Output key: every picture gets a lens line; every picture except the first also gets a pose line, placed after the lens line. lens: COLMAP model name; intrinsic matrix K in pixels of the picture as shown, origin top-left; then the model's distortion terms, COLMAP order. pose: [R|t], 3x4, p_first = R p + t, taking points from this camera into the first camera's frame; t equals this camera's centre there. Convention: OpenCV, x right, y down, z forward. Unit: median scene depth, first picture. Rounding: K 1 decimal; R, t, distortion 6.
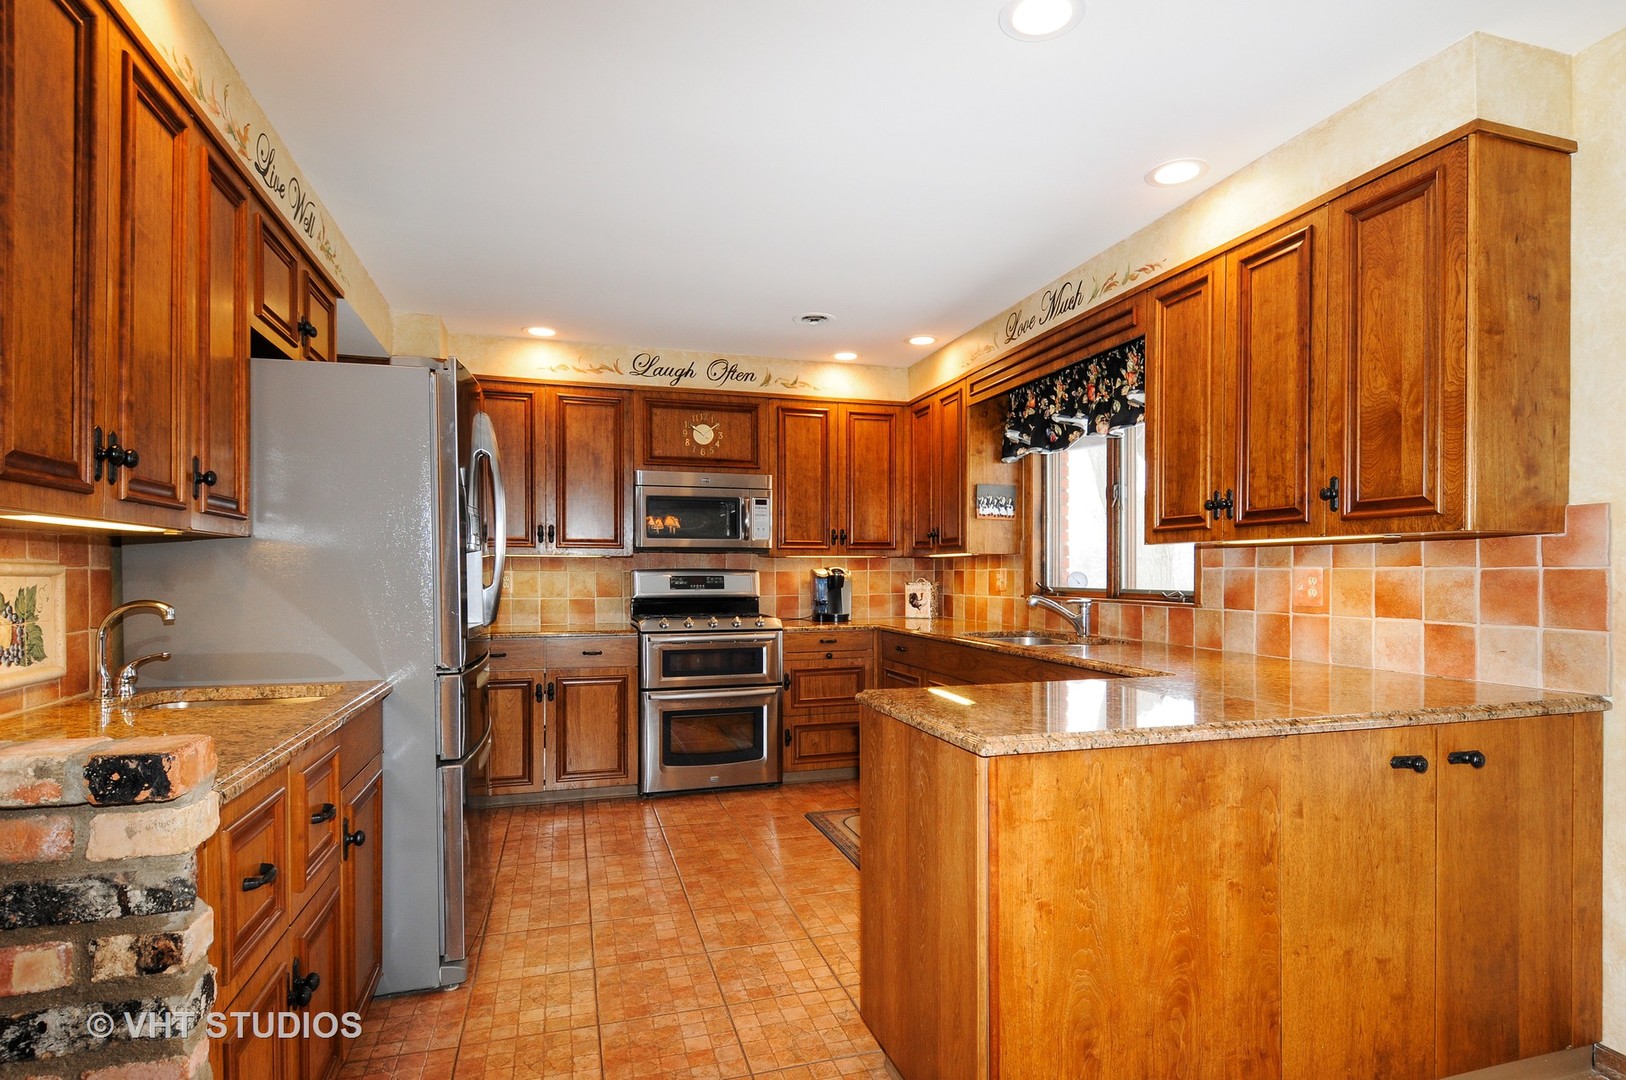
lens RADIAL K [[854.1, 0, 821.4], [0, 854.1, 555.2], [0, 0, 1]] dist [-0.023608, -0.006820]
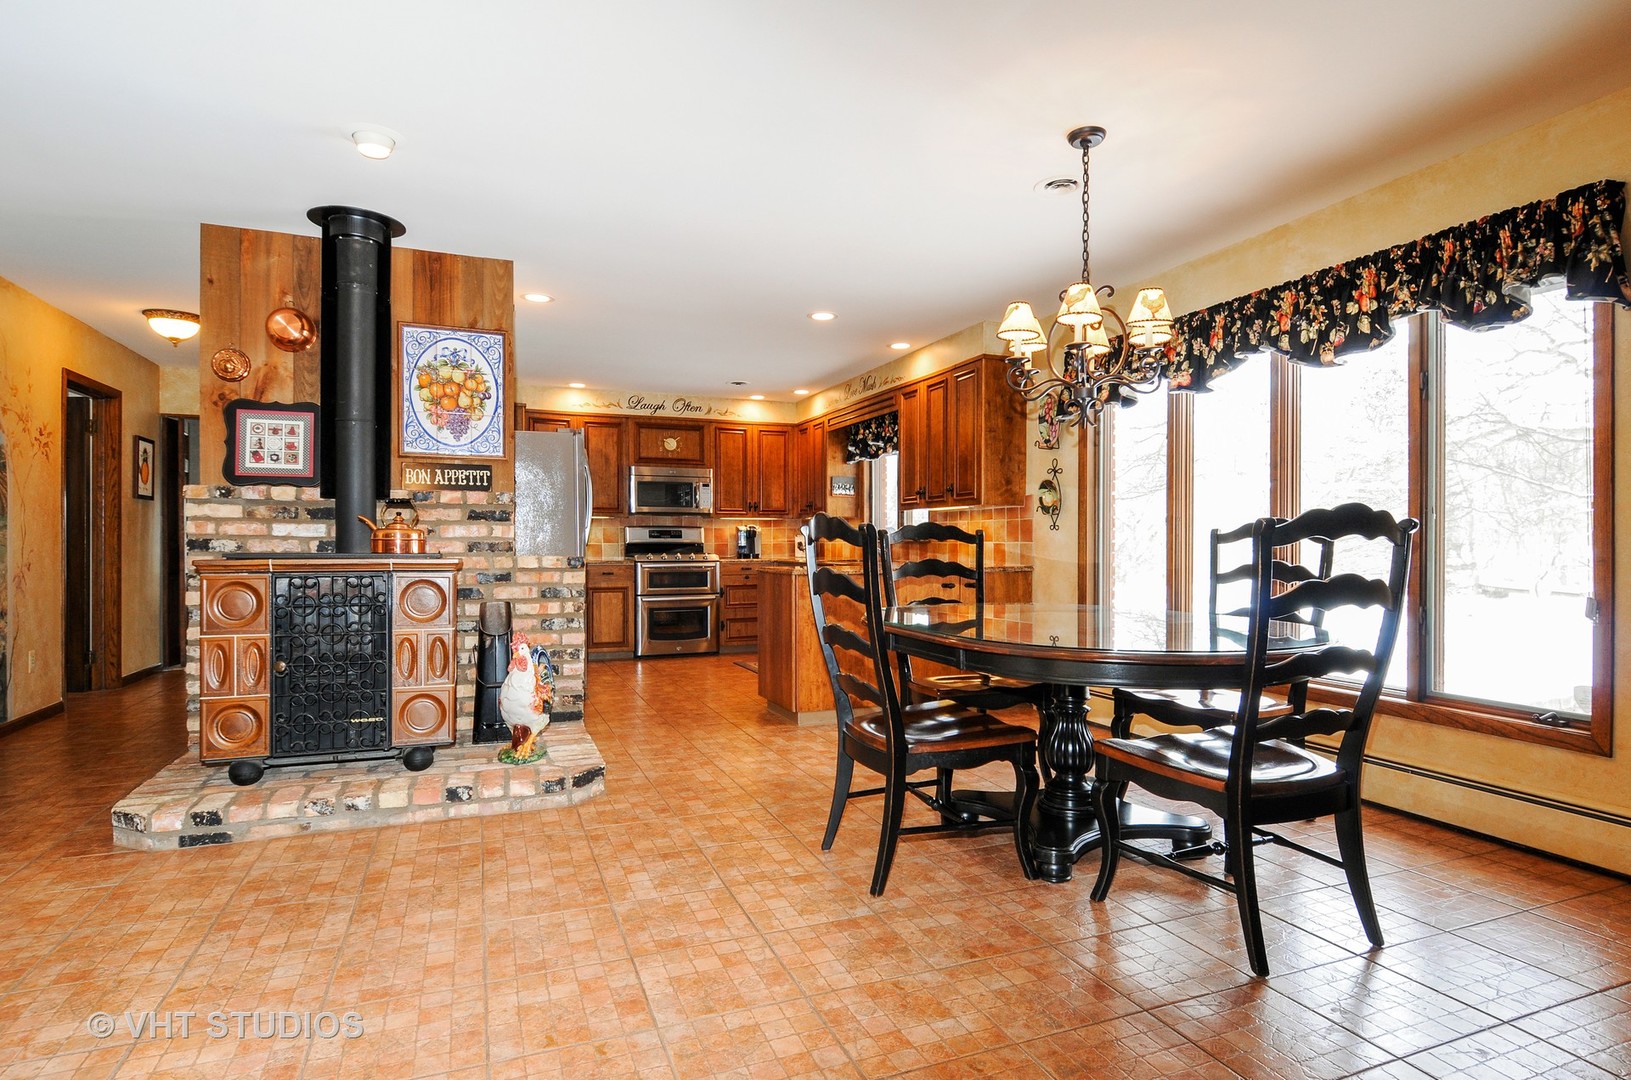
lens RADIAL K [[844.9, 0, 825.8], [0, 844.9, 535.0], [0, 0, 1]] dist [0.007012, 0.000123]
pose [[0.995178, 0.001254, 0.098078, 0.000584], [-0.002346, 0.999937, 0.011016, 0.015946], [-0.098057, -0.011193, 0.995118, -0.675553]]
